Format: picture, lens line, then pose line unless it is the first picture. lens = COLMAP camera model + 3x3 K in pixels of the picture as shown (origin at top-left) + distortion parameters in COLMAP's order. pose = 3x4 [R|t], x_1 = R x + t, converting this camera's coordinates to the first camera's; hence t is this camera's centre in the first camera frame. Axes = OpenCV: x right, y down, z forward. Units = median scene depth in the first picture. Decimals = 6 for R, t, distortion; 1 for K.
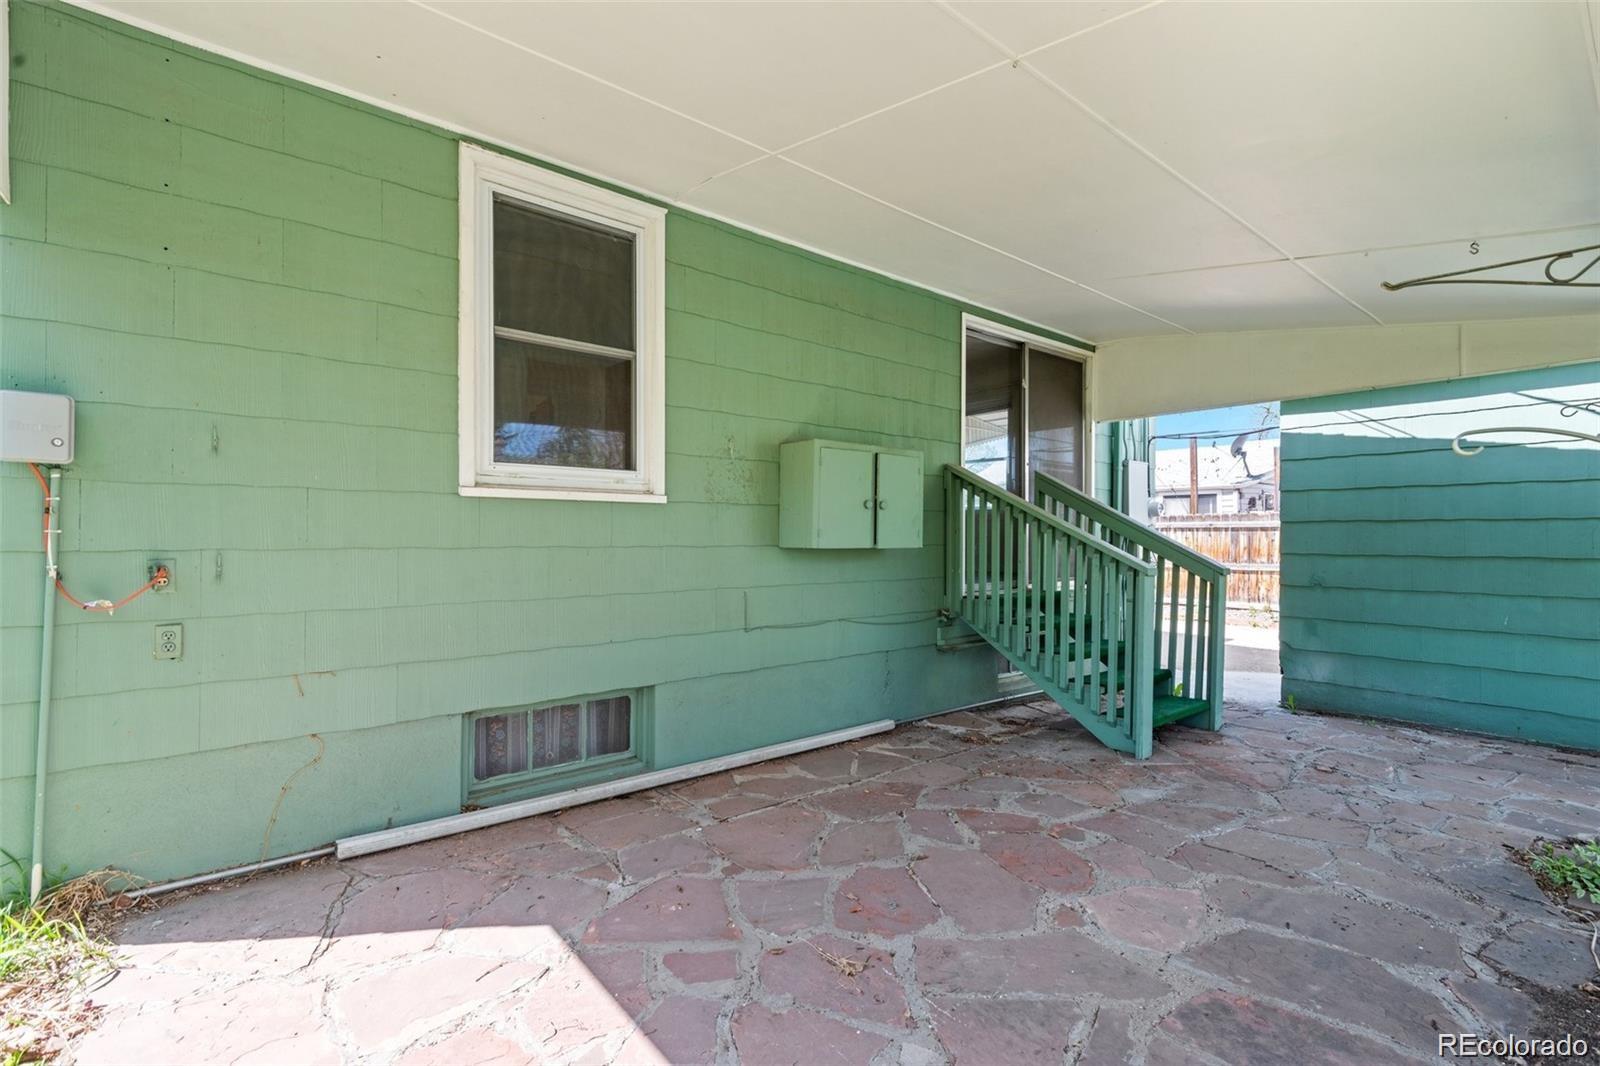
lens RADIAL K [[720.2, 0, 800.0], [0, 720.2, 533.0], [0, 0, 1]] dist [0.018821, 0.000050]
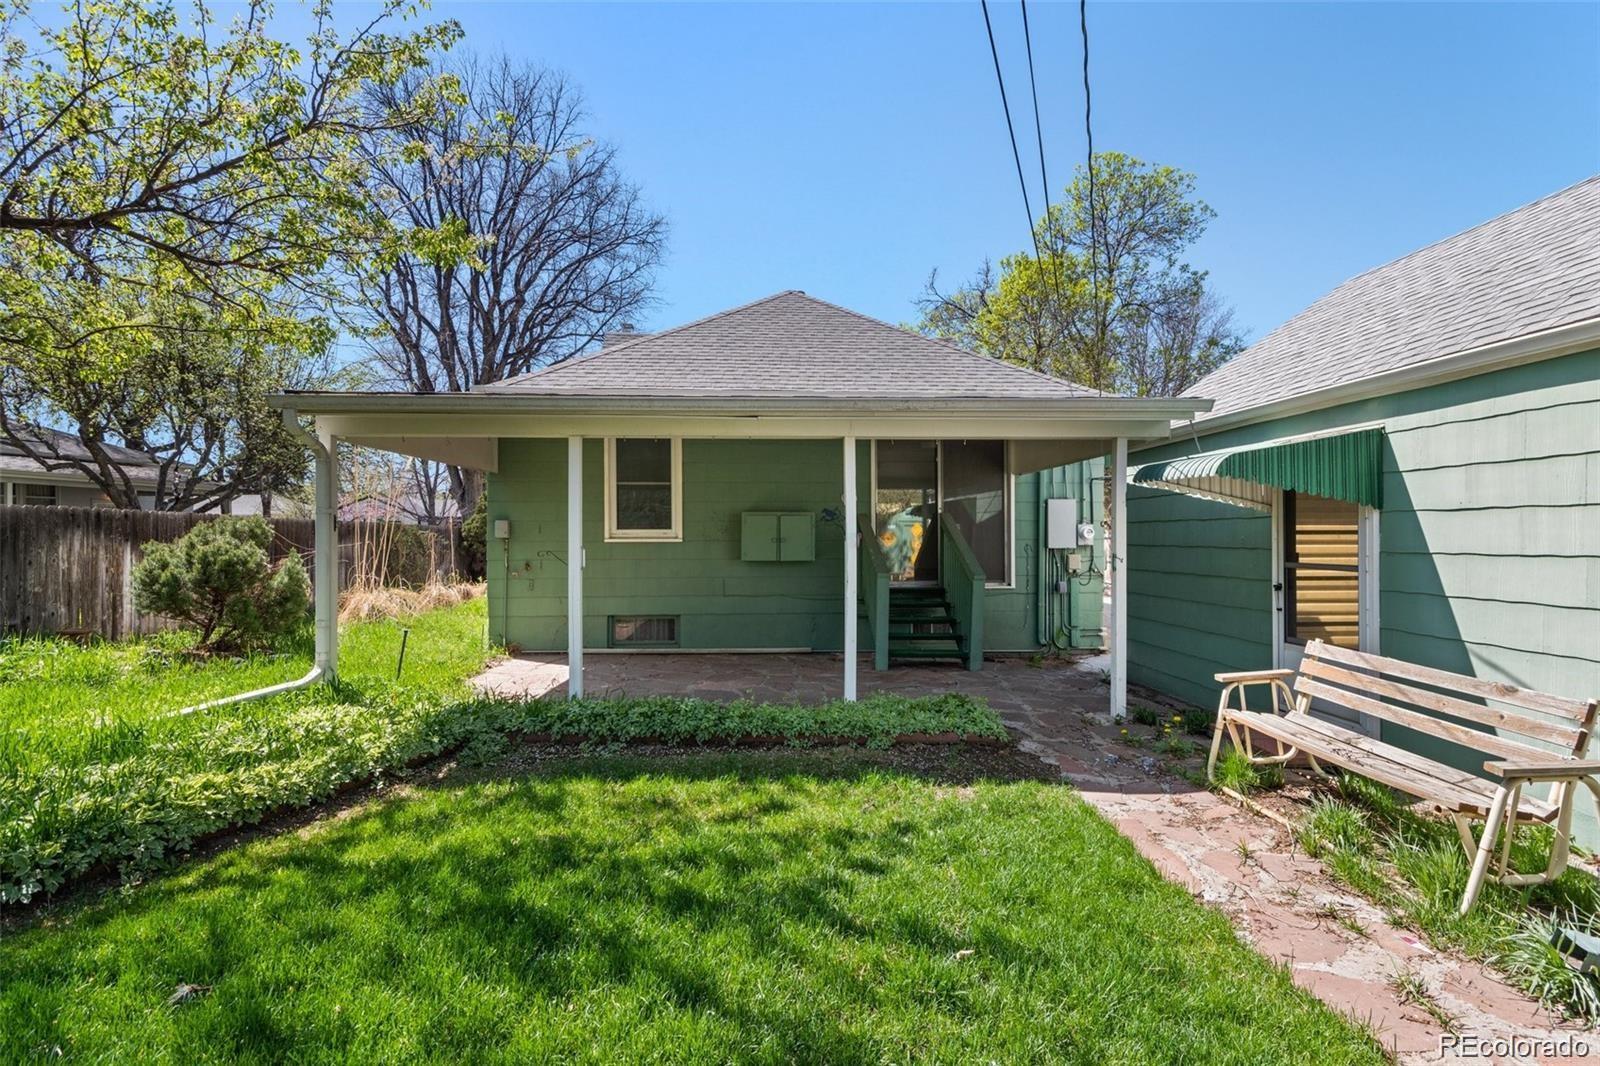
lens RADIAL K [[720.2, 0, 800.0], [0, 720.2, 533.0], [0, 0, 1]] dist [0.018821, 0.000050]
pose [[0.804176, -0.008095, -0.594336, 1.598720], [0.007745, 0.999965, -0.003139, -0.060743], [0.594340, -0.002079, 0.804211, -0.746766]]
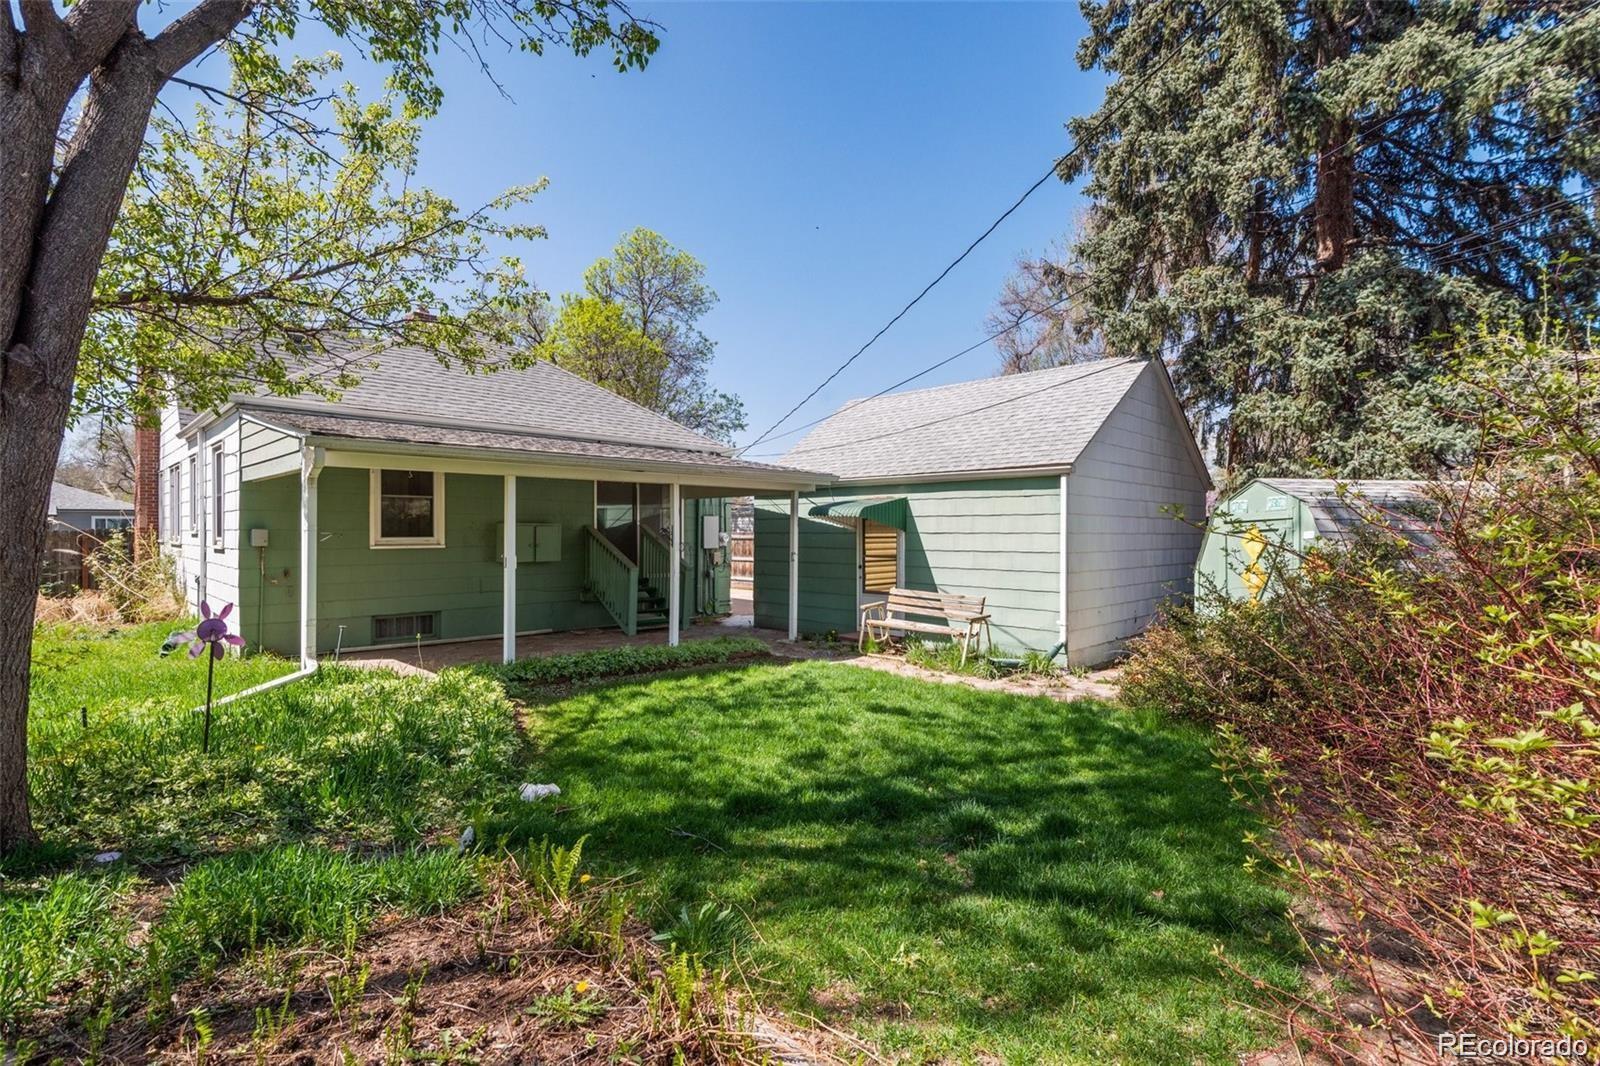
lens RADIAL K [[720.2, 0, 800.0], [0, 720.2, 533.0], [0, 0, 1]] dist [0.018821, 0.000050]
pose [[0.995479, -0.005256, 0.094841, 0.952811], [0.004544, 0.999960, 0.007725, -0.116608], [-0.094877, -0.007259, 0.995462, -2.021653]]
